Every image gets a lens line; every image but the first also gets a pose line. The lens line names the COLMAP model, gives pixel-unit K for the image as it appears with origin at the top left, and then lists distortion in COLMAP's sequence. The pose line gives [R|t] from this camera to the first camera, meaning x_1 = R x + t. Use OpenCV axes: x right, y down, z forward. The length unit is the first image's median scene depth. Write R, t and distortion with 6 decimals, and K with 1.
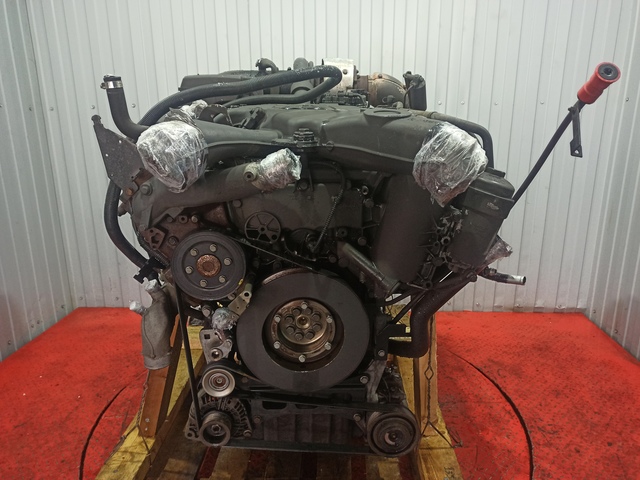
lens RADIAL K [[483.6, 0, 317.9], [0, 483.6, 243.1], [0, 0, 1]] dist [0.041487, -0.003430]
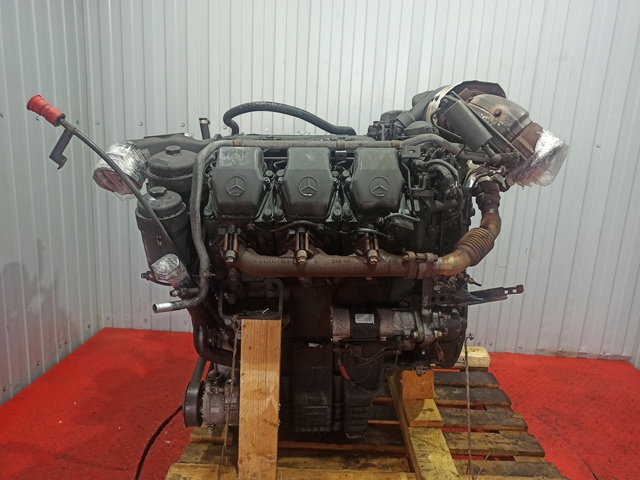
lens RADIAL K [[483.6, 0, 319.1], [0, 483.6, 241.4], [0, 0, 1]] dist [0.041487, -0.003430]
pose [[0.998181, 0.055971, 0.022403, -0.114998], [-0.054603, 0.996845, -0.057609, -0.005422], [-0.025557, 0.056281, 0.998088, 0.030074]]
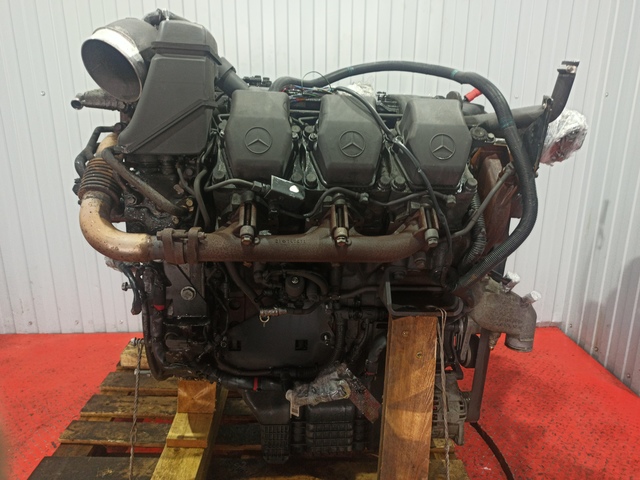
lens RADIAL K [[483.6, 0, 312.5], [0, 483.6, 243.6], [0, 0, 1]] dist [0.041487, -0.003430]
pose [[0.997085, -0.011291, 0.075454, 0.014502], [0.010776, 0.999916, 0.007225, -0.028065], [-0.075529, -0.006390, 0.997123, 0.130886]]
